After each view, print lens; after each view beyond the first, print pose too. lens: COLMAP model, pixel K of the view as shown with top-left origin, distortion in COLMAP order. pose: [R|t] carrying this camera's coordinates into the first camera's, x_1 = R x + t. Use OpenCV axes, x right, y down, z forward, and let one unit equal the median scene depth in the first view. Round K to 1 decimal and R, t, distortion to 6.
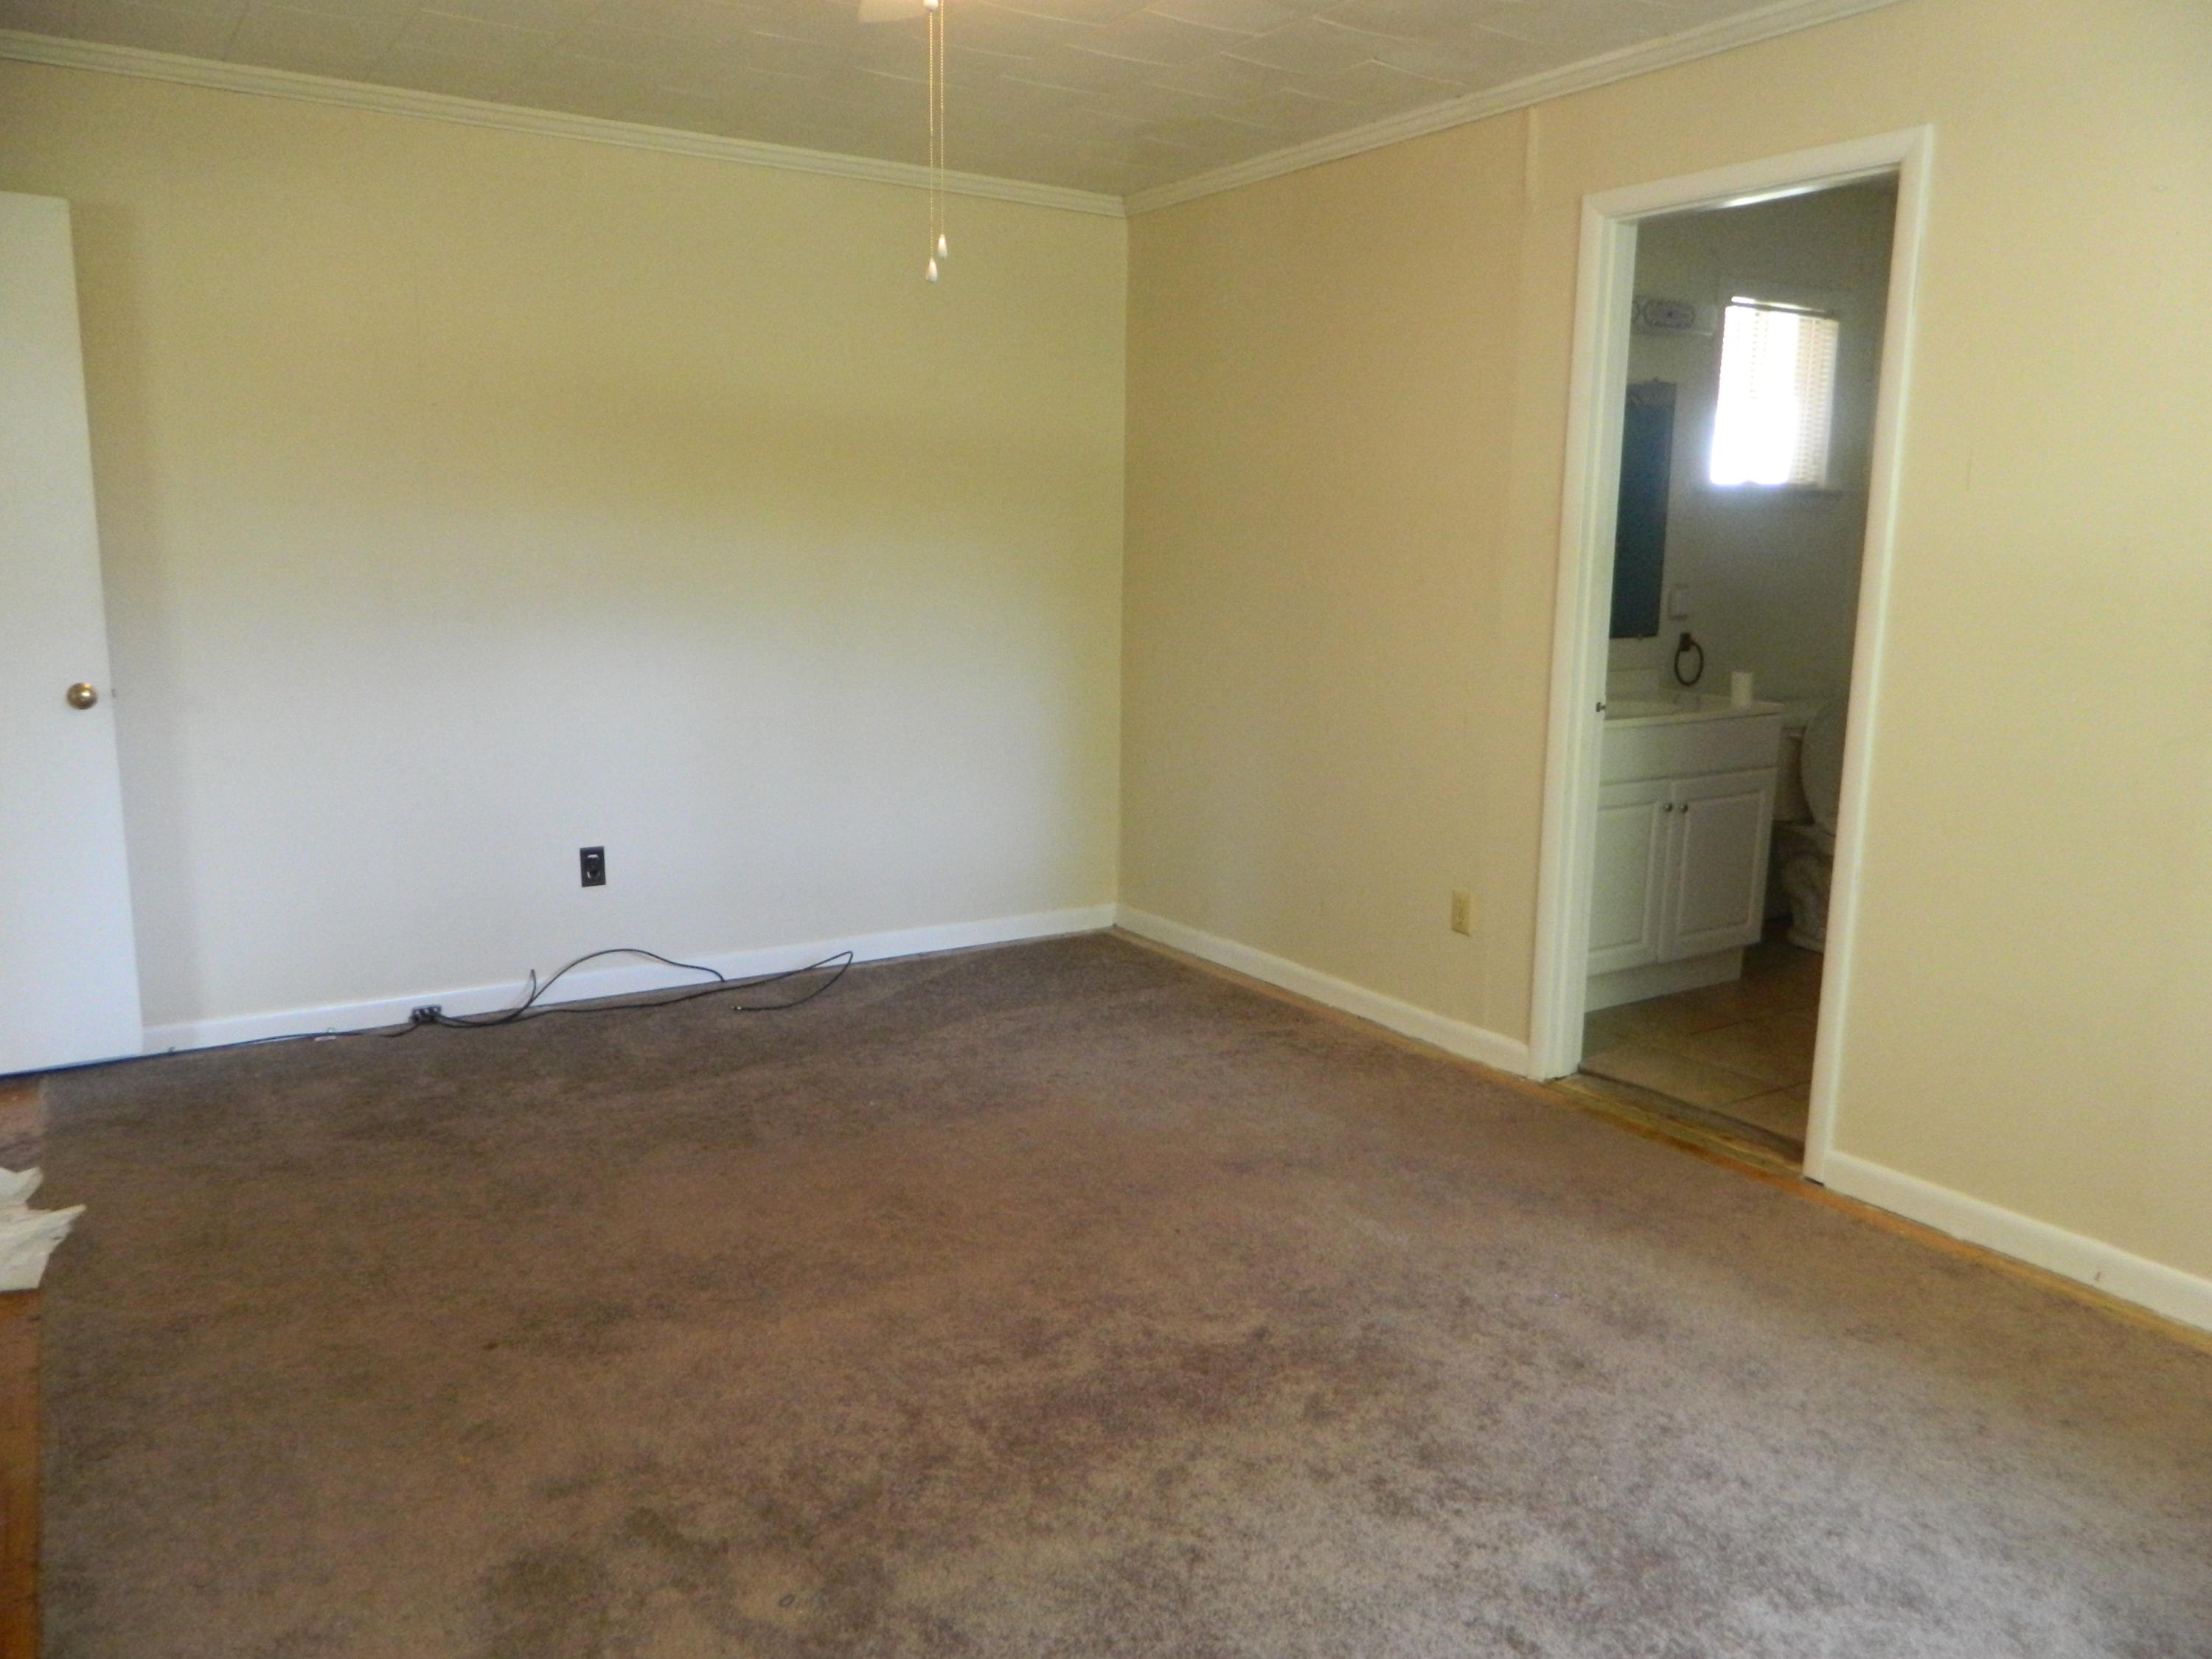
lens RADIAL K [[1628.2, 0, 1113.9], [0, 1628.2, 828.9], [0, 0, 1]] dist [-0.005741, -0.012565]
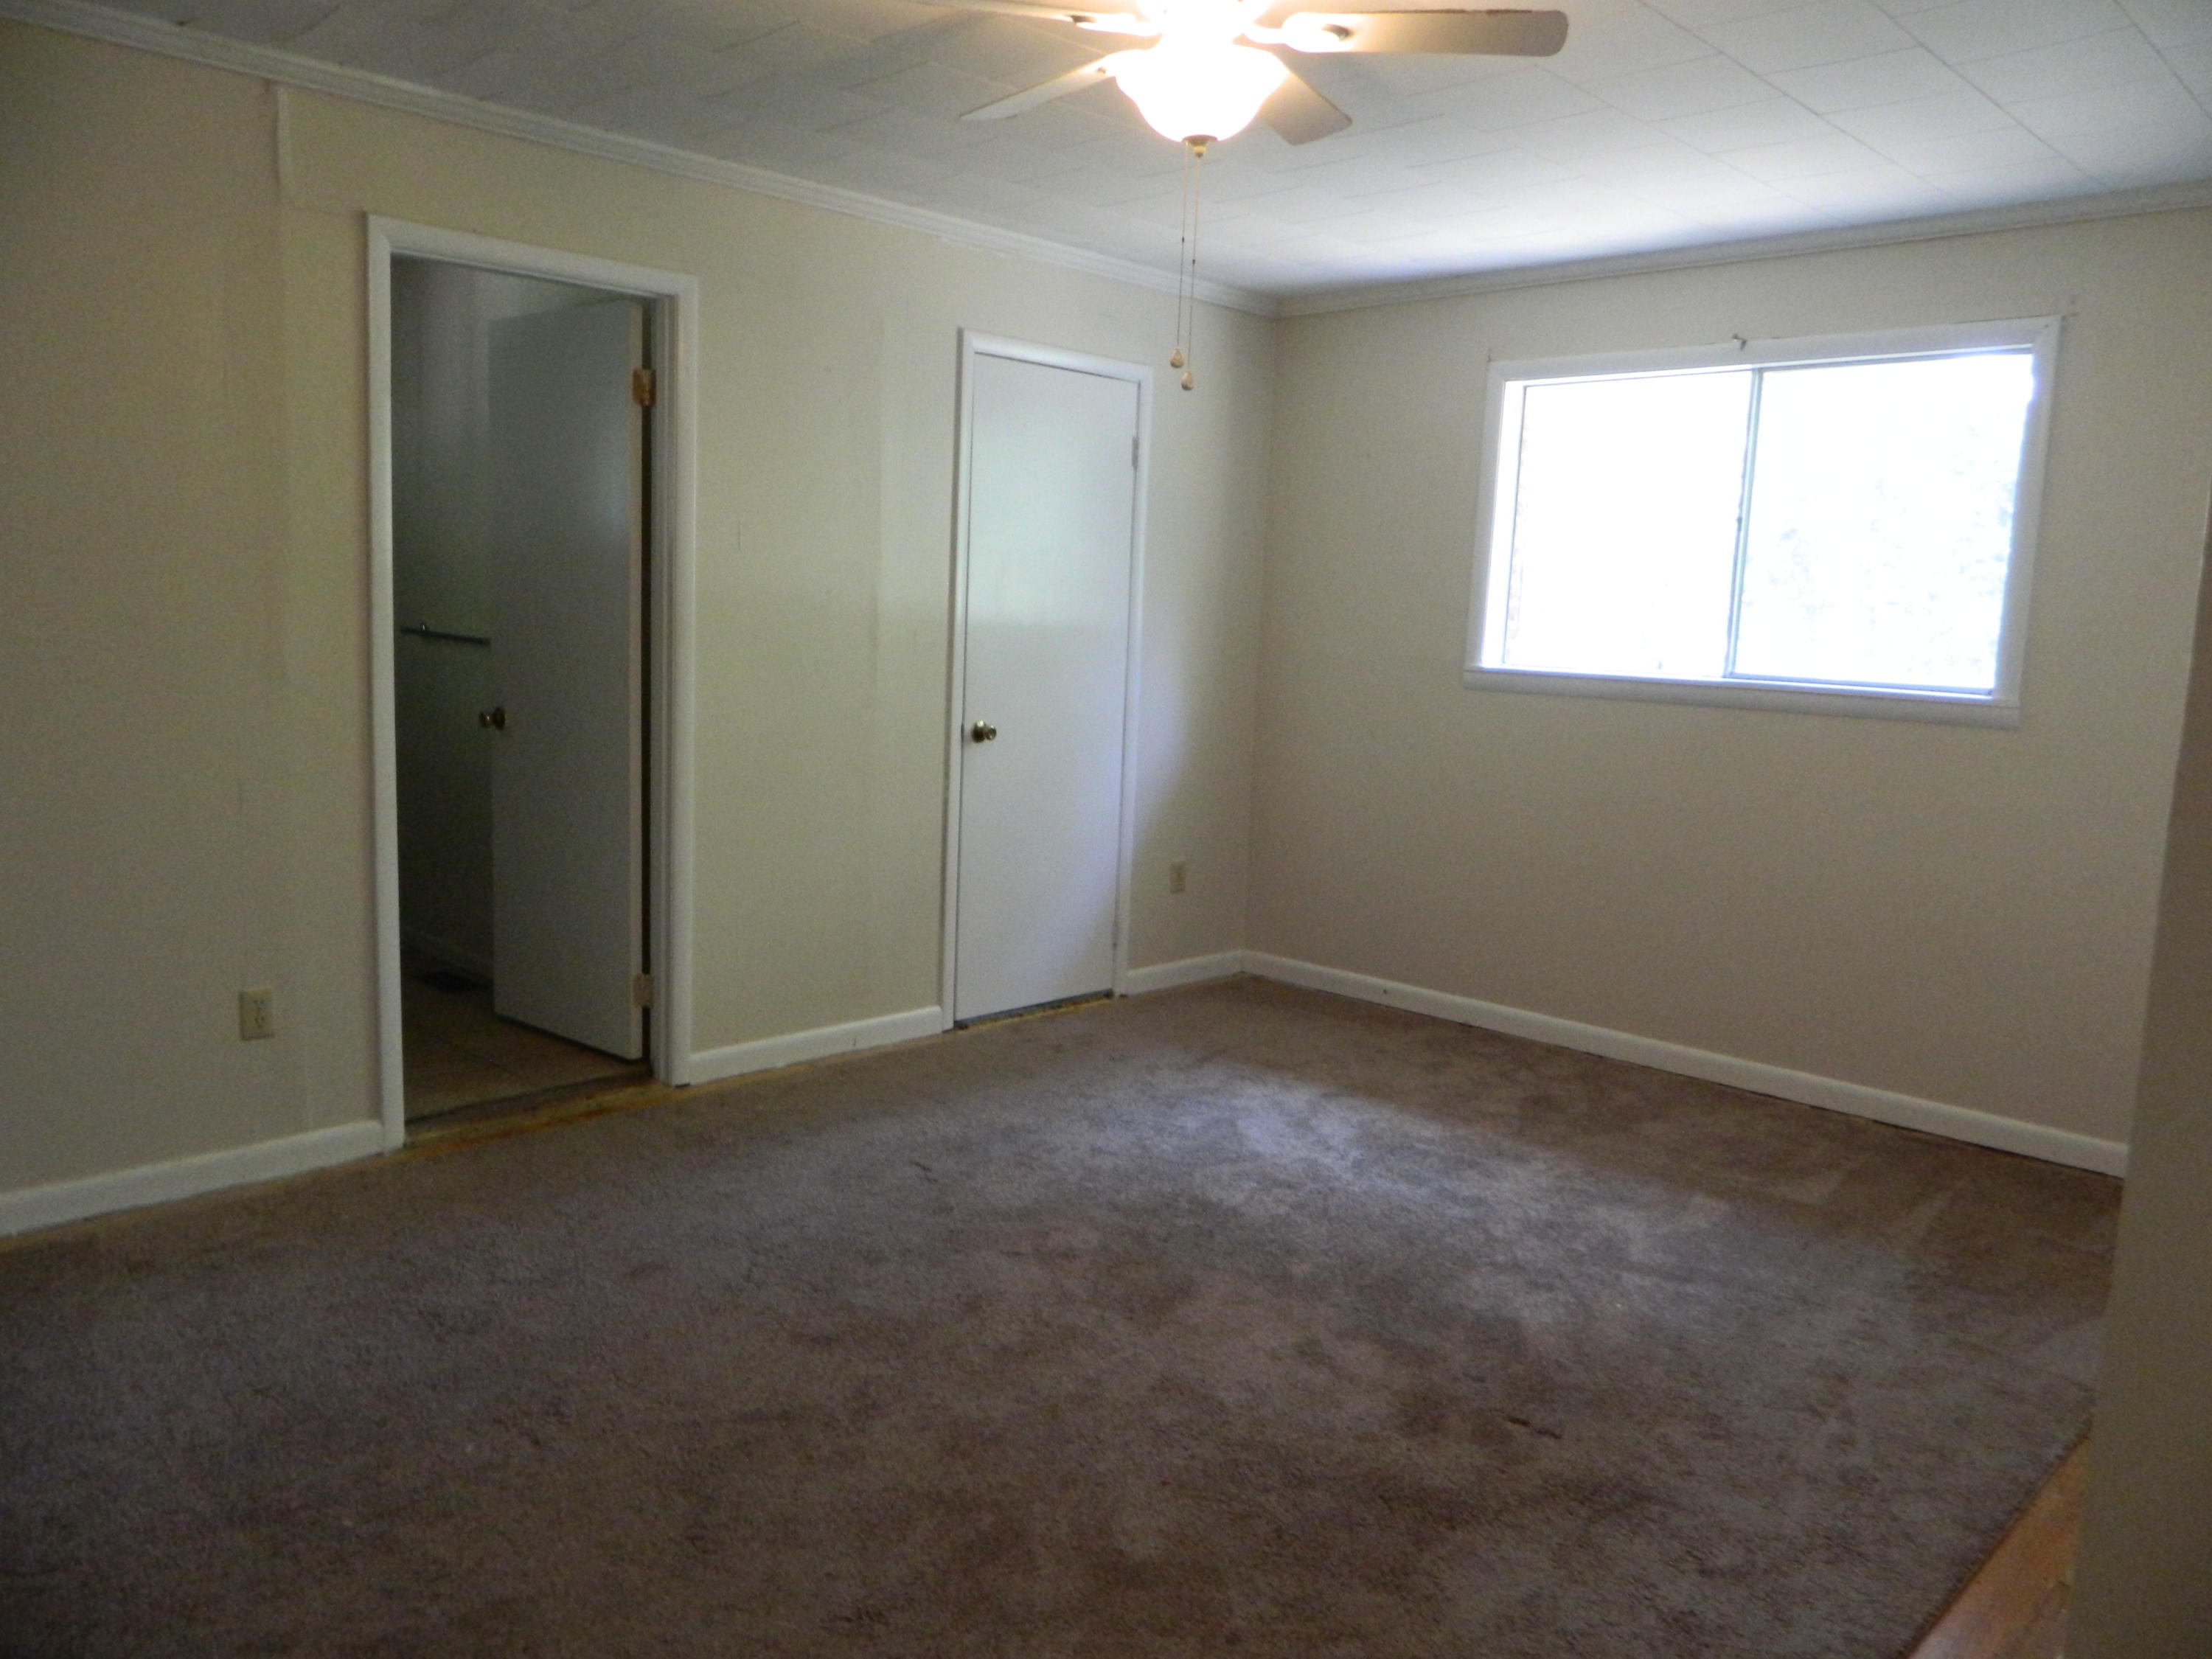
lens RADIAL K [[1628.2, 0, 1112.7], [0, 1628.2, 827.8], [0, 0, 1]] dist [-0.005741, -0.012565]
pose [[-0.214709, -0.157010, 0.963975, -0.747046], [0.139002, 0.972034, 0.189283, -0.154067], [-0.966736, 0.174635, -0.186880, 0.791470]]
